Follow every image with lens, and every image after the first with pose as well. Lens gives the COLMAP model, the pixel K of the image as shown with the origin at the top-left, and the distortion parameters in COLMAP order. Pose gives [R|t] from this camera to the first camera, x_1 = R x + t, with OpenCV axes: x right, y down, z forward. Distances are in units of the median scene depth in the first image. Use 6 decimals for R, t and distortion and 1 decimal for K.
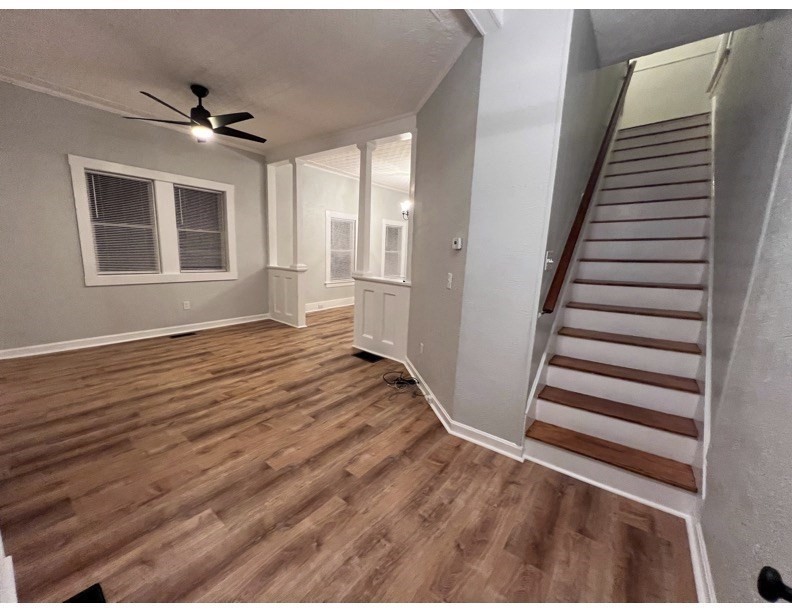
lens RADIAL K [[320.0, 0, 396.0], [0, 320.0, 306.0], [0, 0, 1]] dist [0.000479, 0.000318]
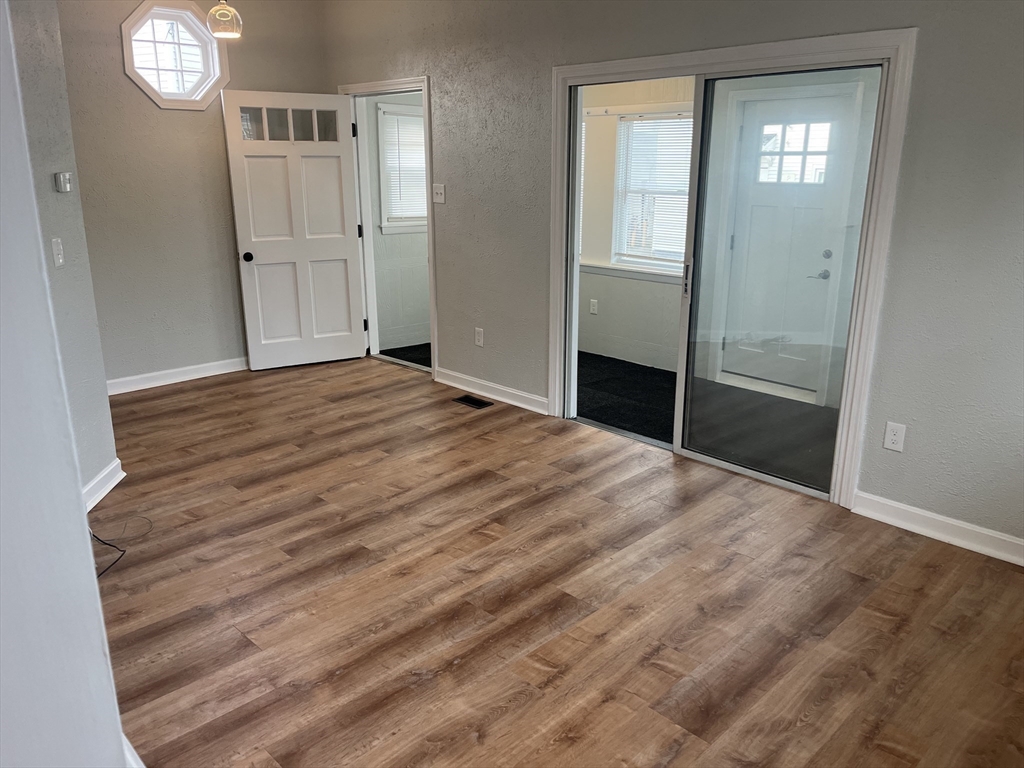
lens RADIAL K [[779.0, 0, 512.0], [0, 779.0, 384.0], [0, 0, 1]] dist [0.029246, -0.001913]
pose [[-0.988137, -0.083744, 0.128731, -0.673437], [-0.017079, 0.892961, 0.449809, -0.420737], [-0.152621, 0.442274, -0.883799, 1.852772]]
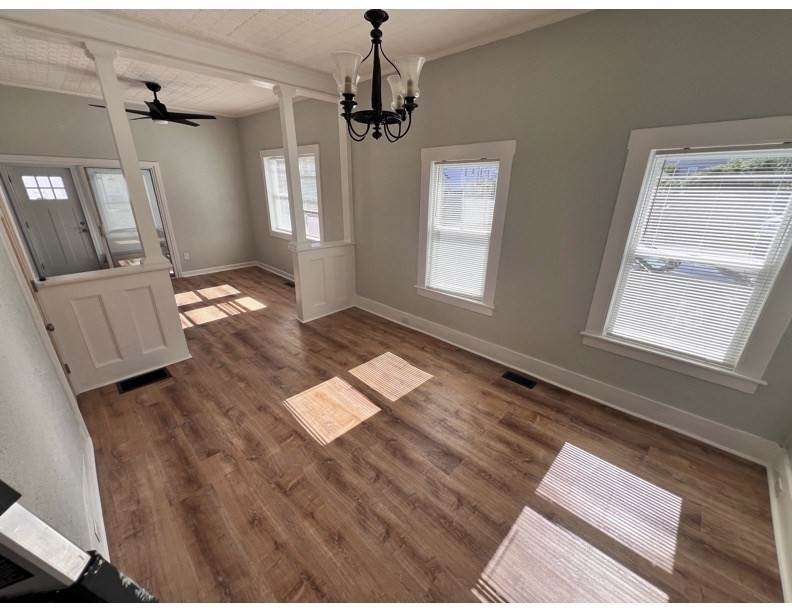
lens RADIAL K [[320.0, 0, 396.0], [0, 320.0, 306.0], [0, 0, 1]] dist [0.000479, 0.000318]
pose [[-0.114511, 0.314387, -0.942363, 0.742297], [-0.194029, 0.923256, 0.331590, -0.494903], [0.974290, 0.220816, -0.044723, 2.251565]]
